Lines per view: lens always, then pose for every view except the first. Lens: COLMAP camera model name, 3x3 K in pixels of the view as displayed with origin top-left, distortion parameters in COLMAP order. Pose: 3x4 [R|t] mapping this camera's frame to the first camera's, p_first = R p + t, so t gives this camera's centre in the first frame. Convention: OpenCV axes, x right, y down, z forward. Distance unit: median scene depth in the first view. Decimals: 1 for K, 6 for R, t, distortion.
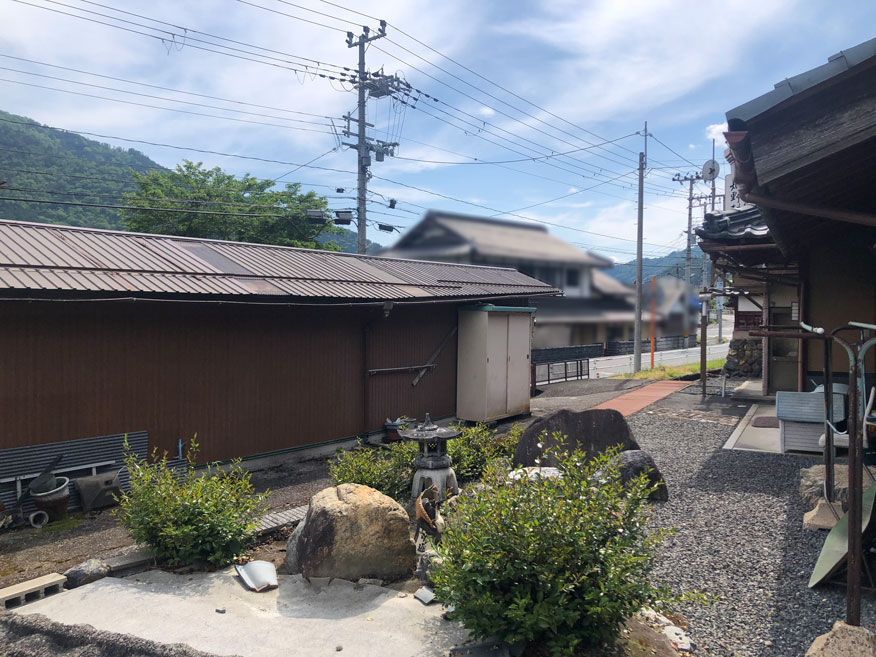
lens RADIAL K [[719.1, 0, 440.6], [0, 719.1, 328.1], [0, 0, 1]] dist [0.060951, -0.035138]
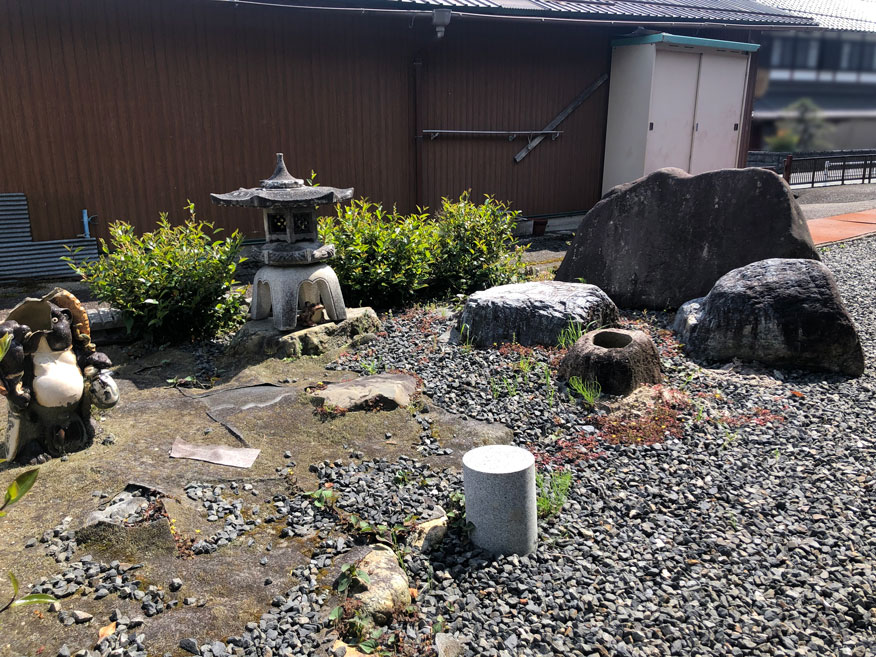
lens RADIAL K [[719.1, 0, 434.9], [0, 719.1, 325.1], [0, 0, 1]] dist [0.060951, -0.035138]
pose [[0.927346, 0.088642, -0.363554, 0.170046], [0.001710, 0.970525, 0.240996, 0.074265], [0.374201, -0.224109, 0.899861, 0.376672]]
